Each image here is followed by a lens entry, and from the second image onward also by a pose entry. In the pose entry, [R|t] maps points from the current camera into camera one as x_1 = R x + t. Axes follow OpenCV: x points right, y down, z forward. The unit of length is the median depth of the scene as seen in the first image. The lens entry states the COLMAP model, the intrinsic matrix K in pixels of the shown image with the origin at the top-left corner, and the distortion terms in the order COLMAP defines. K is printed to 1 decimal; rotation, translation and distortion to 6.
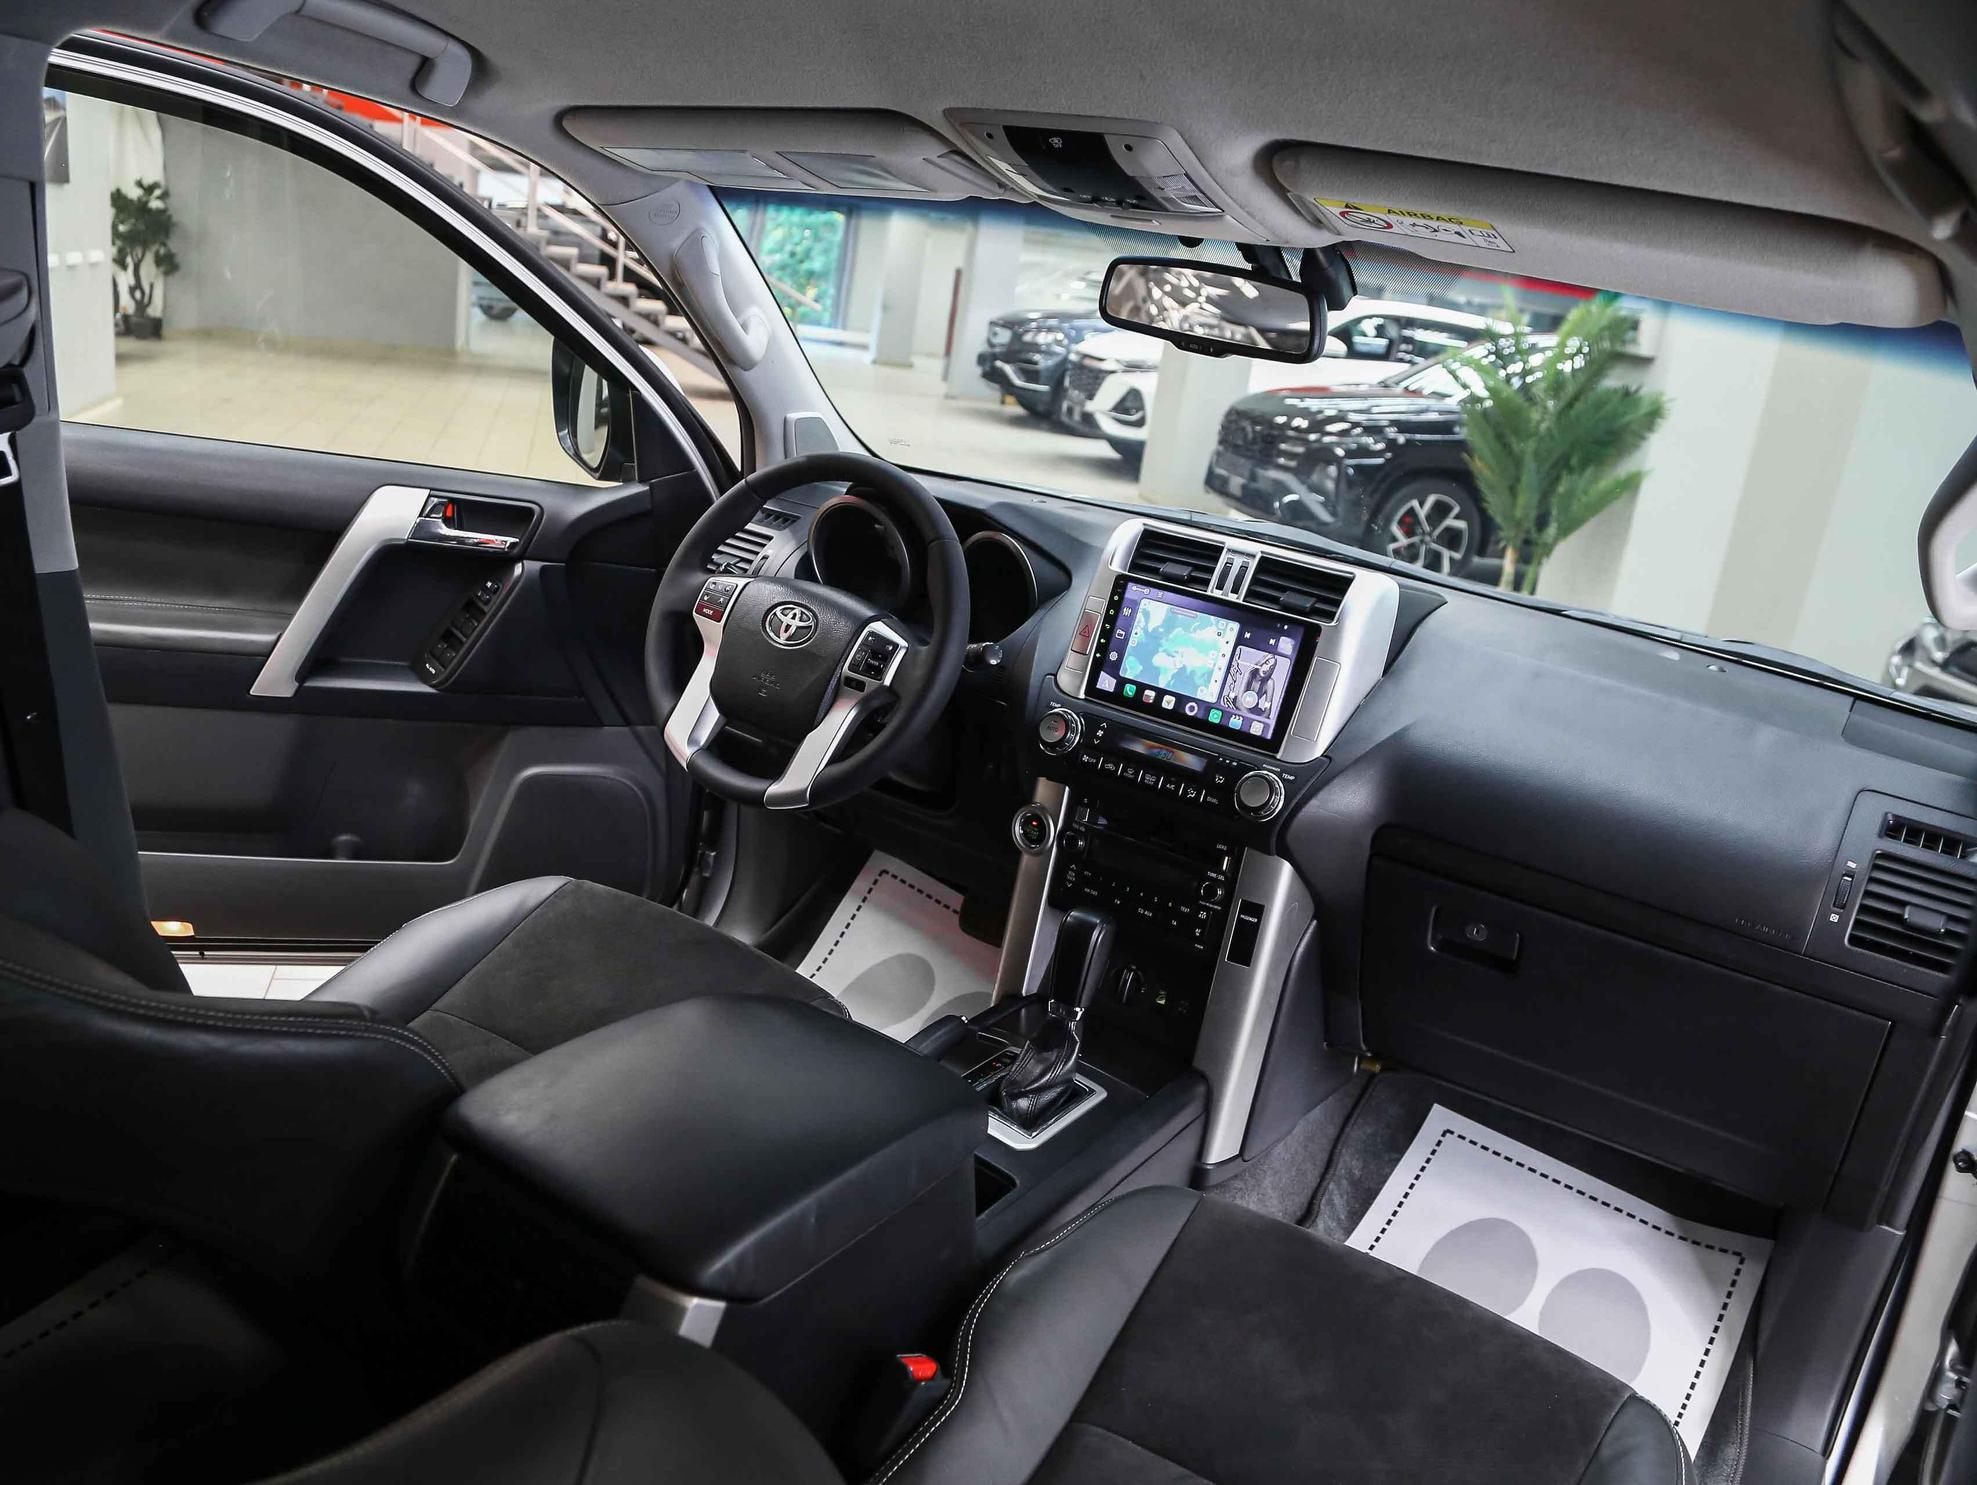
lens RADIAL K [[1531.6, 0, 980.3], [0, 1531.6, 783.7], [0, 0, 1]] dist [-0.135030, 0.001796]
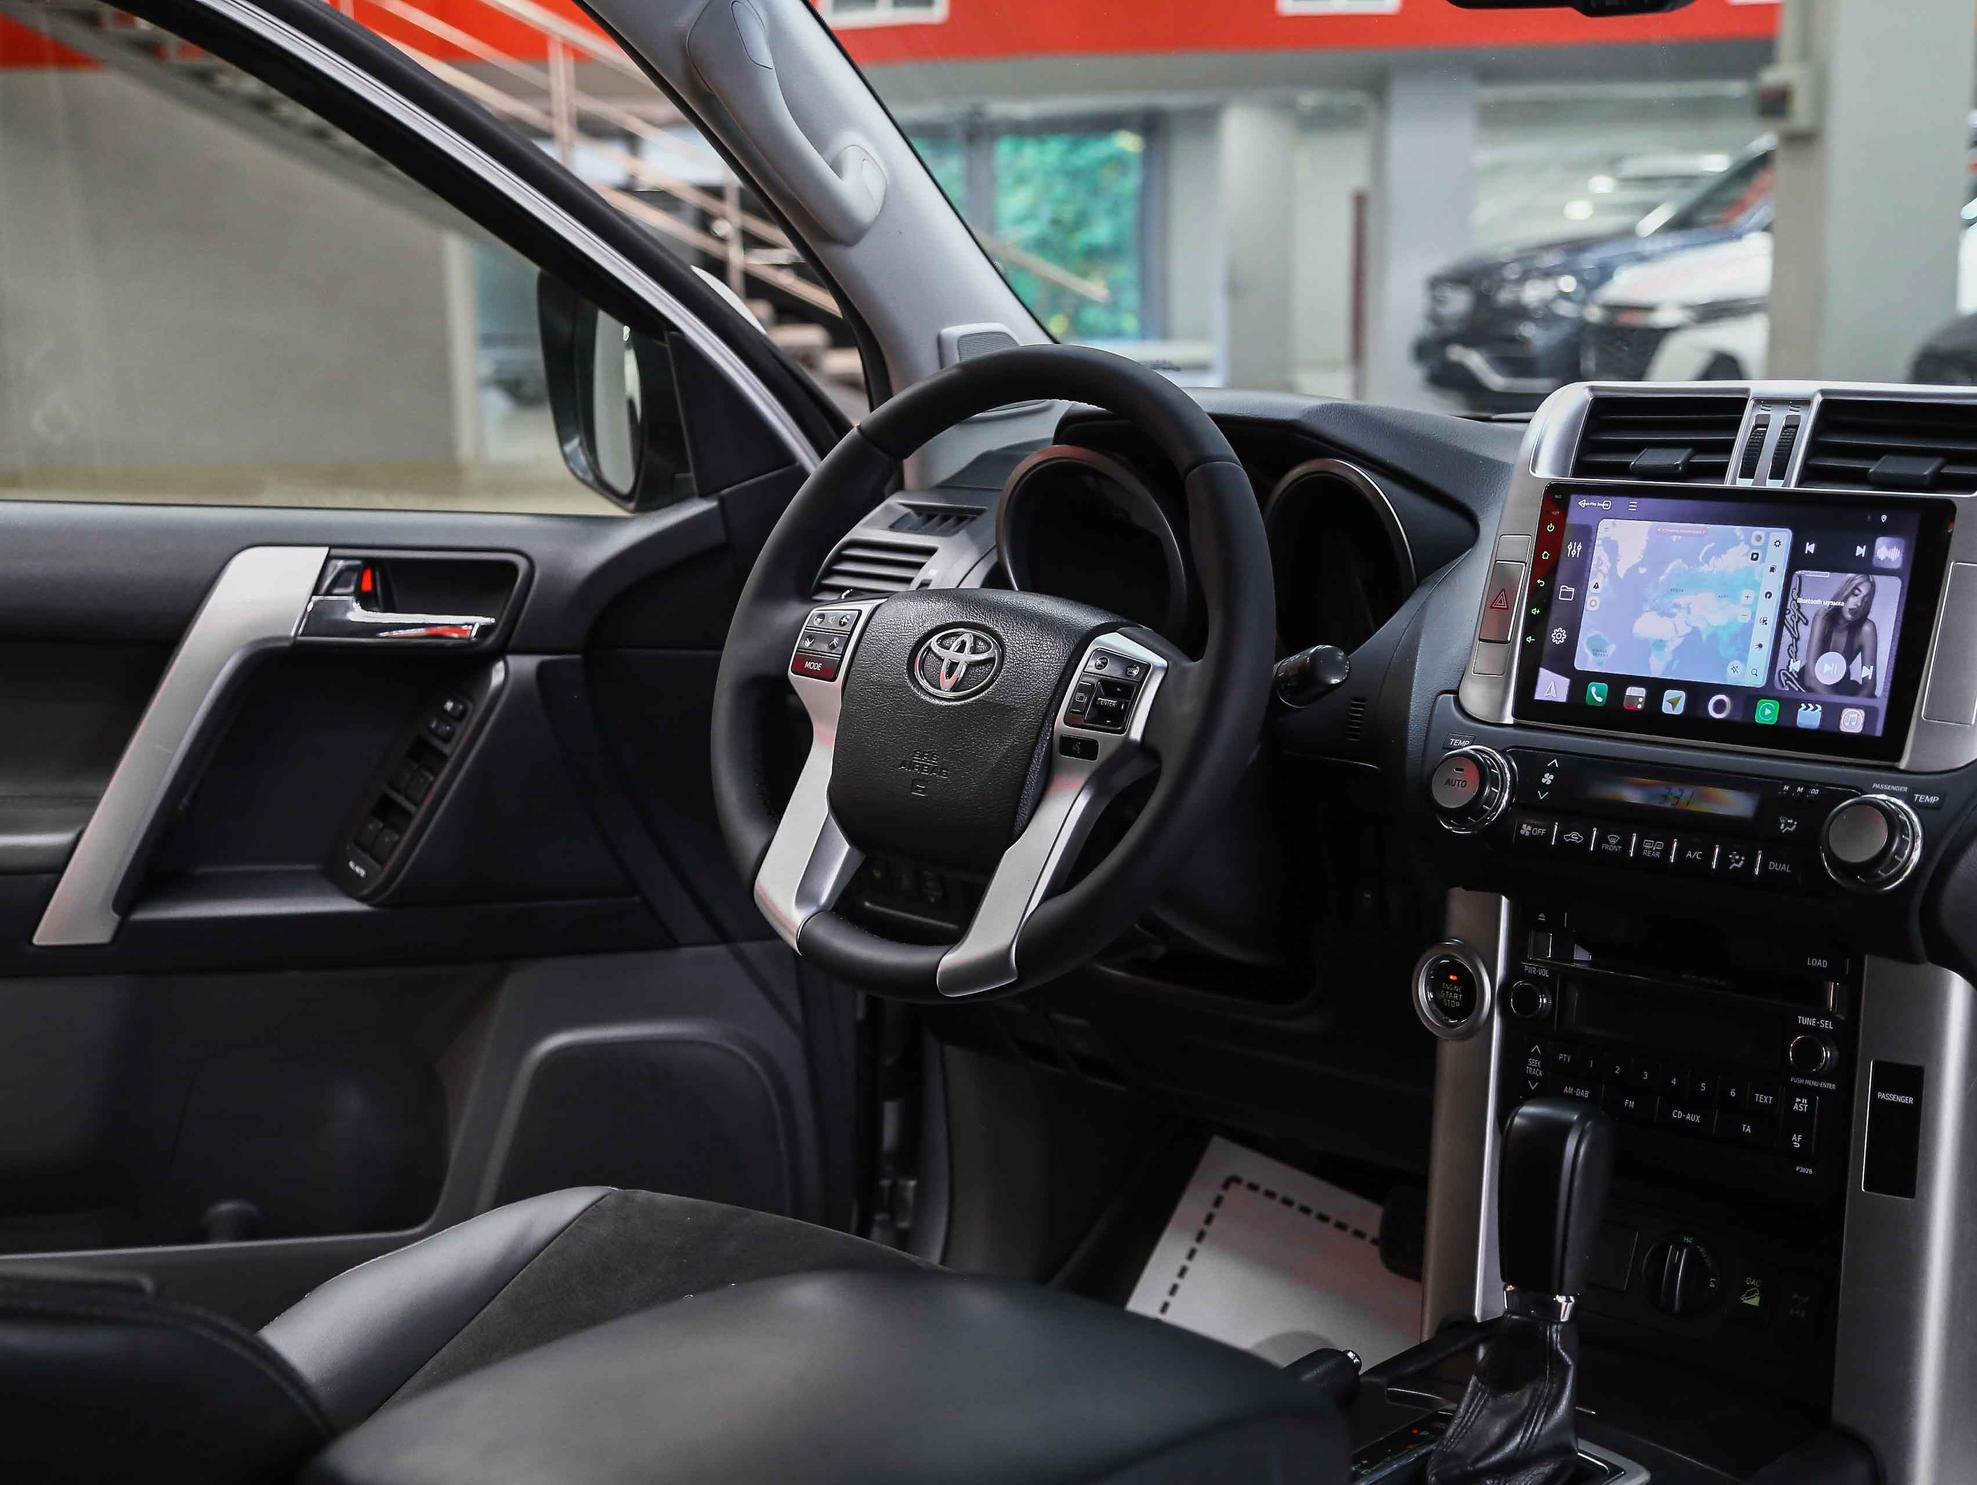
lens RADIAL K [[2920.7, 0, 960.1], [0, 2920.7, 750.0], [0, 0, 1]] dist [0.103180, -0.003055]
pose [[0.976731, -0.123496, -0.175342, 0.055338], [0.094340, 0.981627, -0.165858, 0.098352], [0.192603, 0.145457, 0.970436, -0.012949]]
